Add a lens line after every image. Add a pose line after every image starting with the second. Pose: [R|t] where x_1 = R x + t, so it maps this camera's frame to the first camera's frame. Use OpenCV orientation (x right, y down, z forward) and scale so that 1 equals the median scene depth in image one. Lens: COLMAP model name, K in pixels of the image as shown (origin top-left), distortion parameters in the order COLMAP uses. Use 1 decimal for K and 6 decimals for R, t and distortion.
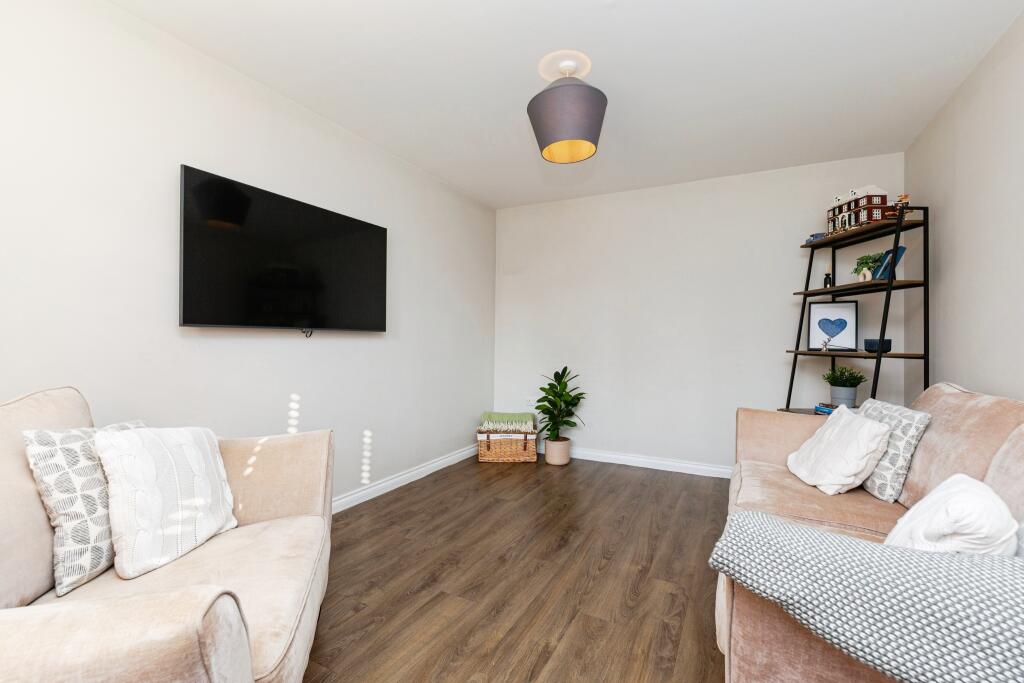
lens RADIAL K [[447.9, 0, 512.6], [0, 447.9, 340.7], [0, 0, 1]] dist [-0.003790, 0.000216]
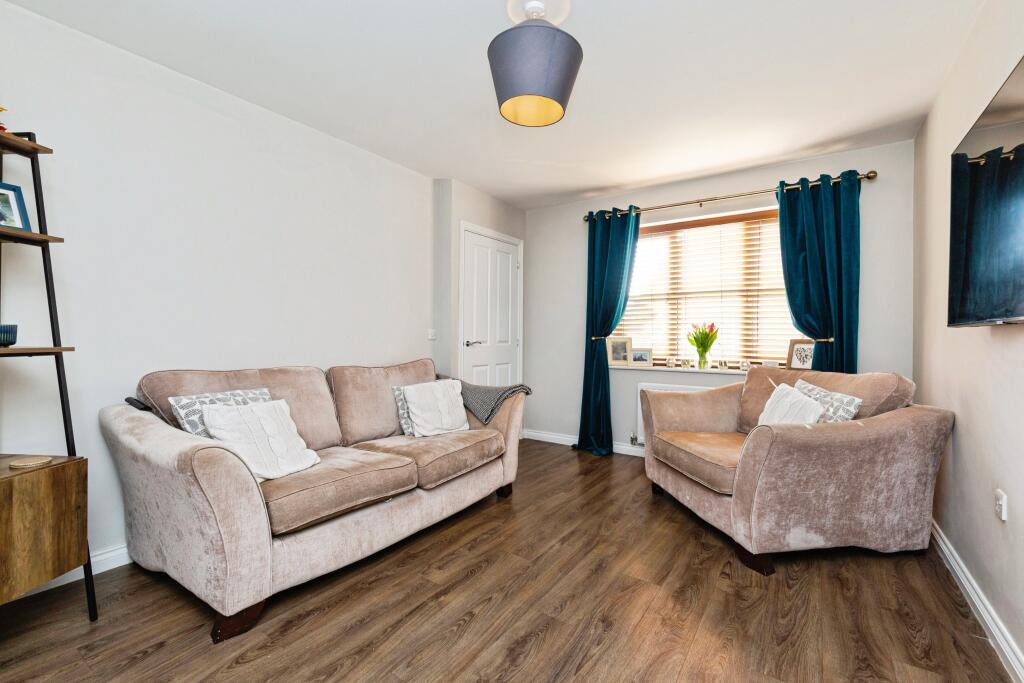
lens RADIAL K [[447.9, 0, 511.1], [0, 447.9, 339.3], [0, 0, 1]] dist [-0.003790, 0.000216]
pose [[-0.992466, -0.015632, 0.121519, 0.060445], [-0.015066, 0.999871, 0.005574, 0.001821], [-0.121590, 0.003701, -0.992574, 1.993234]]
